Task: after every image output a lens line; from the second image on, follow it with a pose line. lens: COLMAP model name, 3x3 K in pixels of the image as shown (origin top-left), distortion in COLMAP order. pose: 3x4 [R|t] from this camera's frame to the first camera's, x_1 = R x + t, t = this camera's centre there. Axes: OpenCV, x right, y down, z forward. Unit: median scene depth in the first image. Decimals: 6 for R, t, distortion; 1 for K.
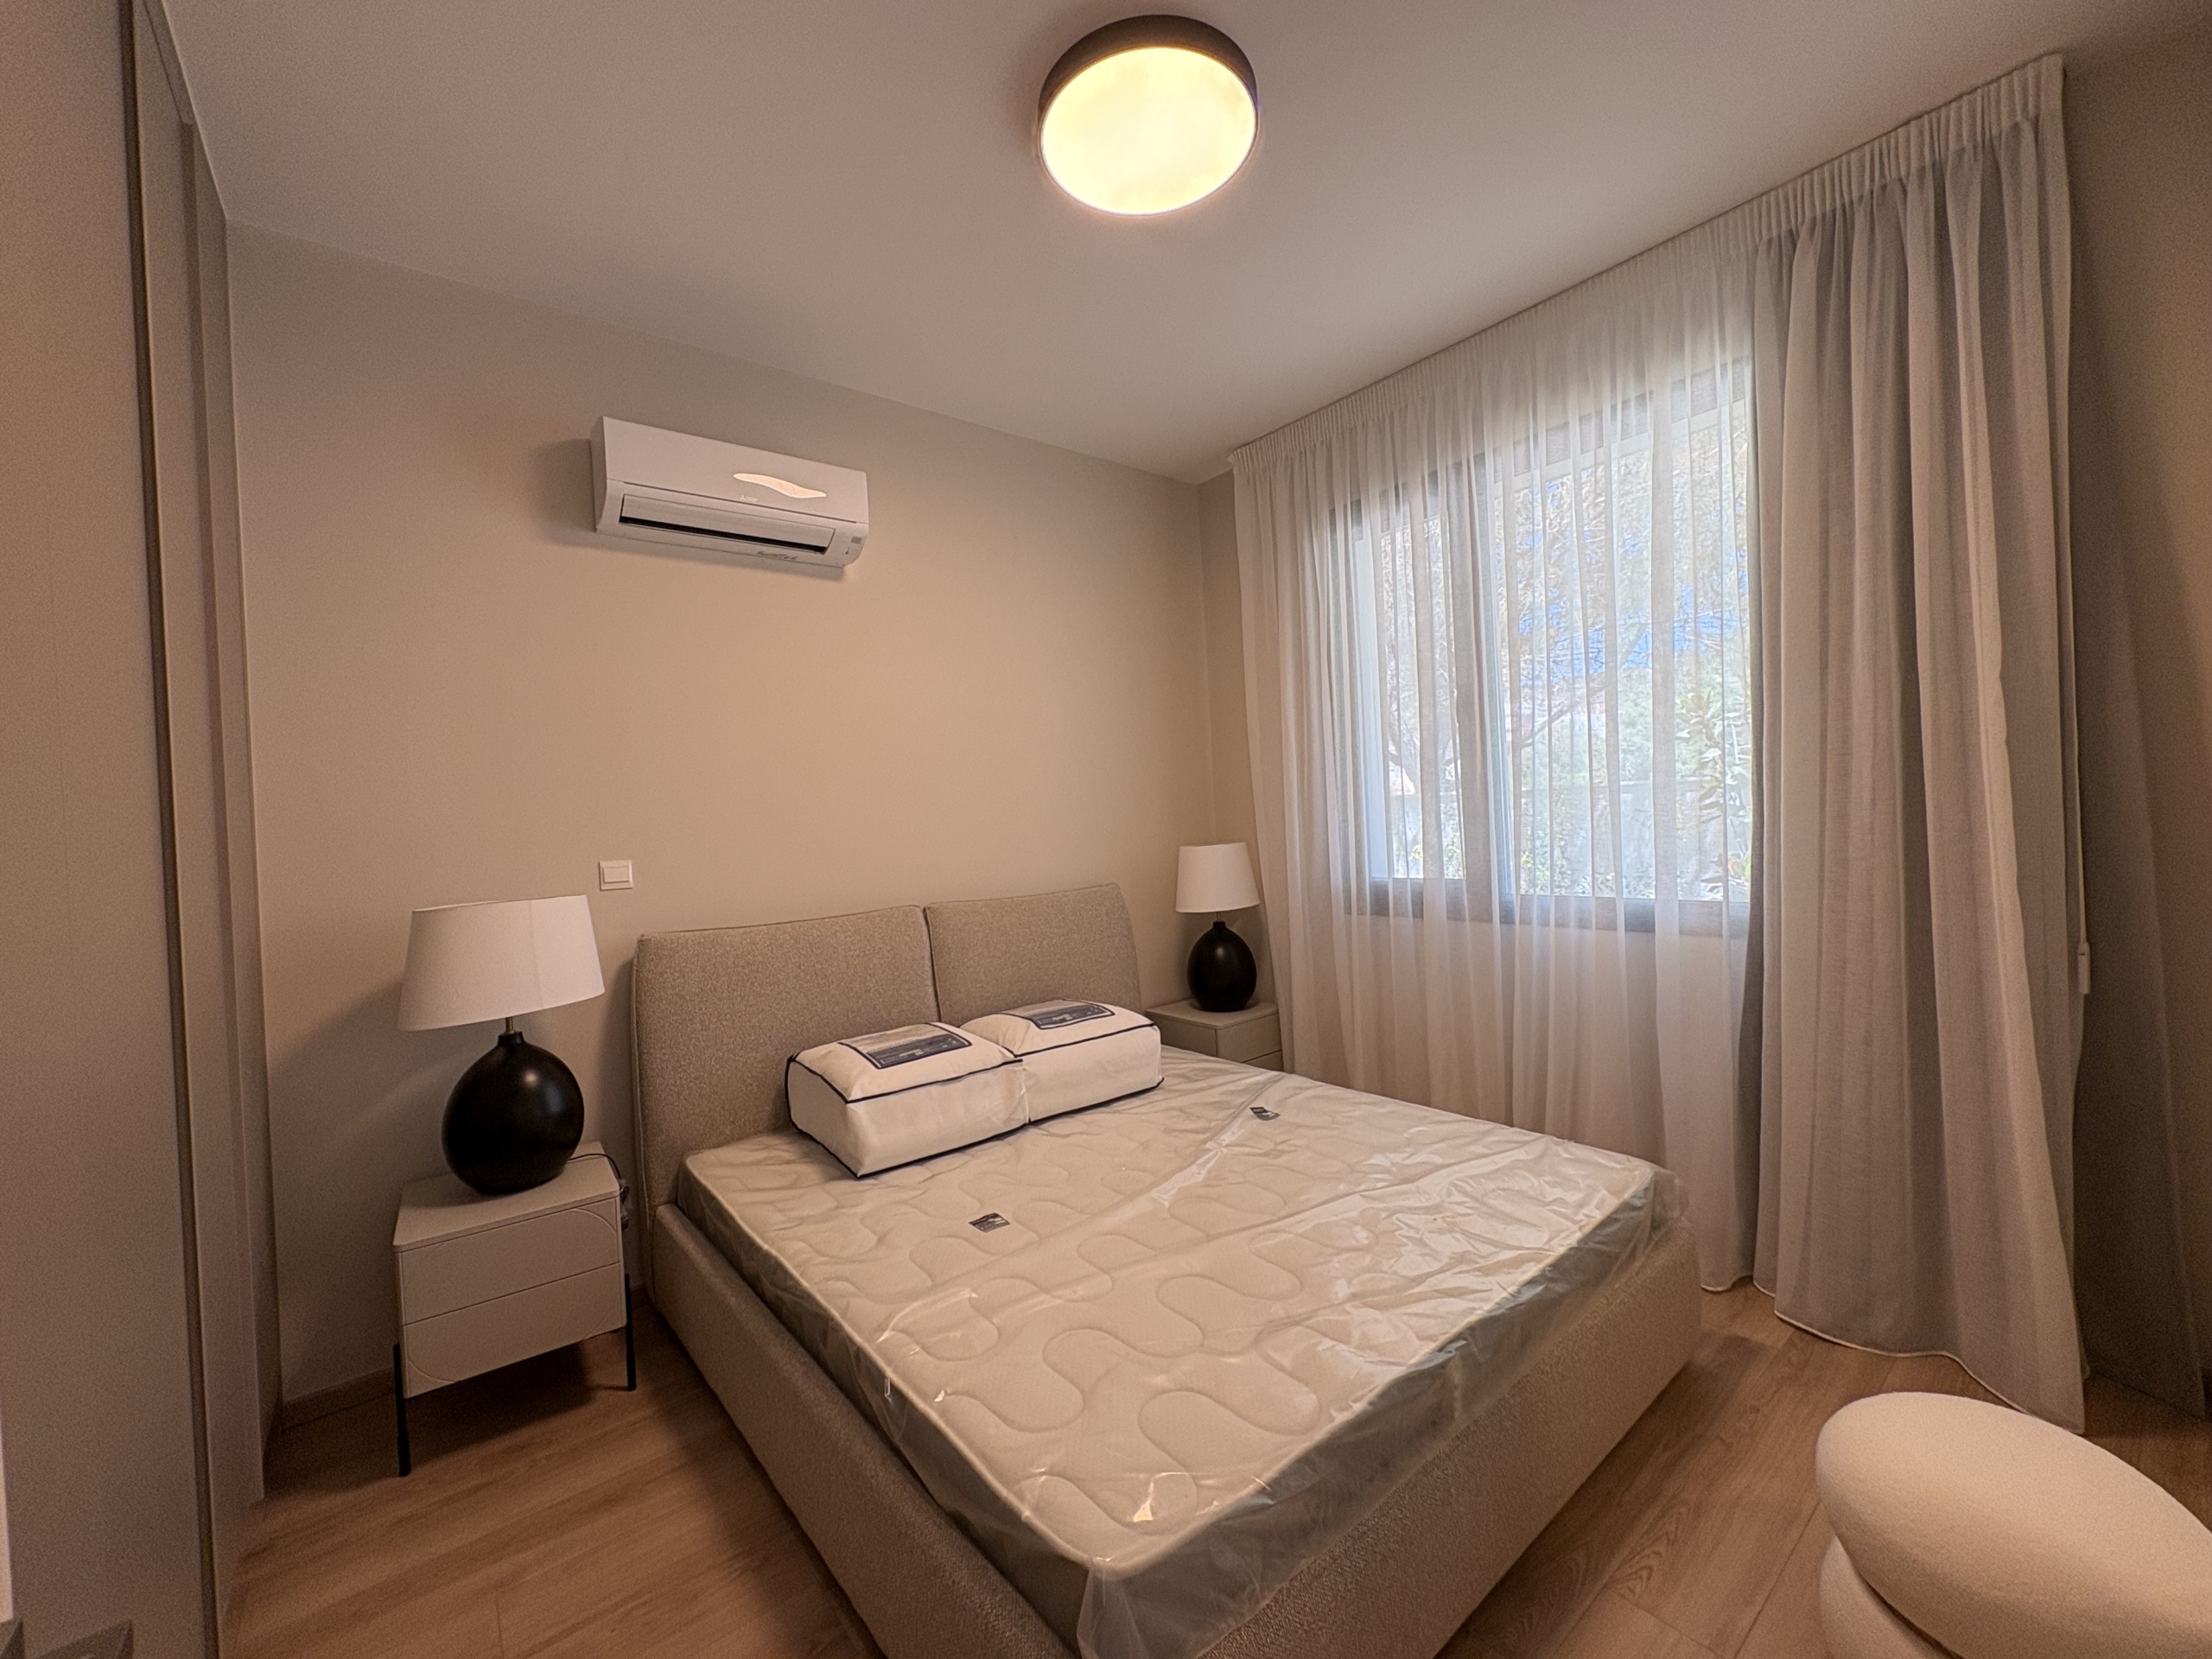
lens RADIAL K [[881.9, 0, 1111.4], [0, 881.9, 829.5], [0, 0, 1]] dist [0.000050, 0.000970]
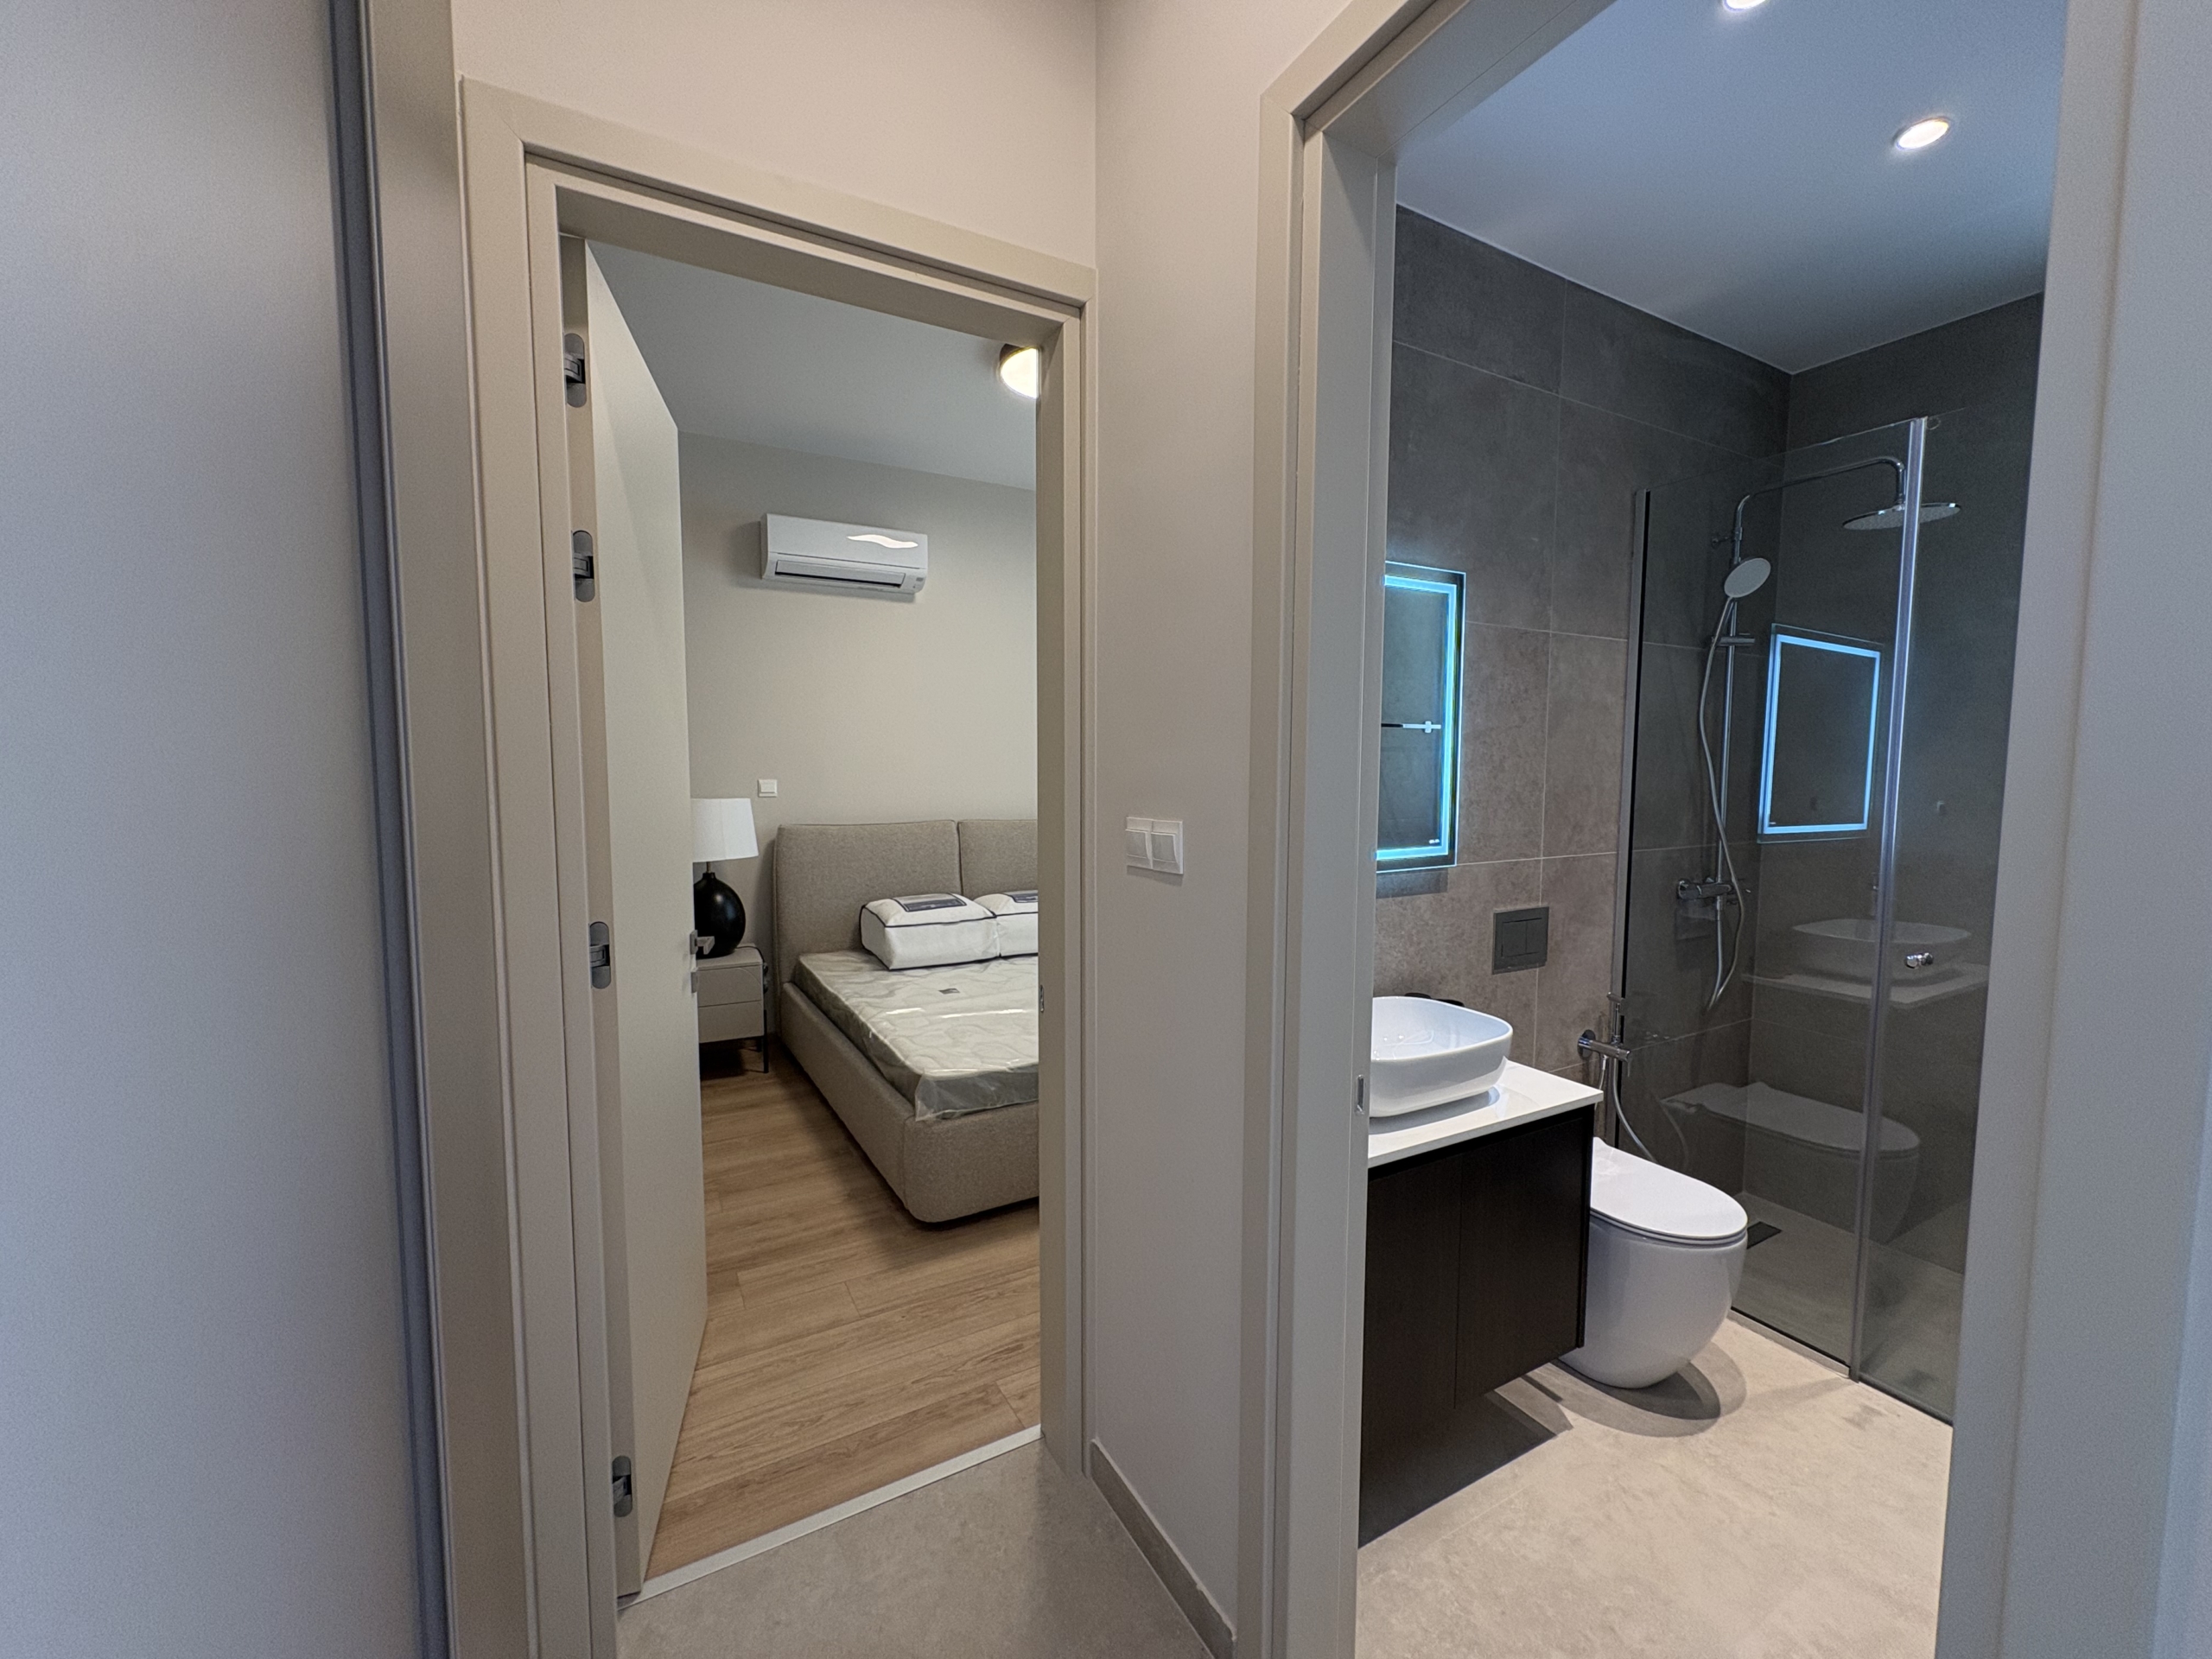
lens RADIAL K [[881.9, 0, 1106.1], [0, 881.9, 827.6], [0, 0, 1]] dist [0.000050, 0.000970]
pose [[0.984900, 0.064599, -0.160622, 0.359803], [-0.054056, 0.996139, 0.069169, -0.025963], [0.164470, -0.059442, 0.984589, -0.569965]]
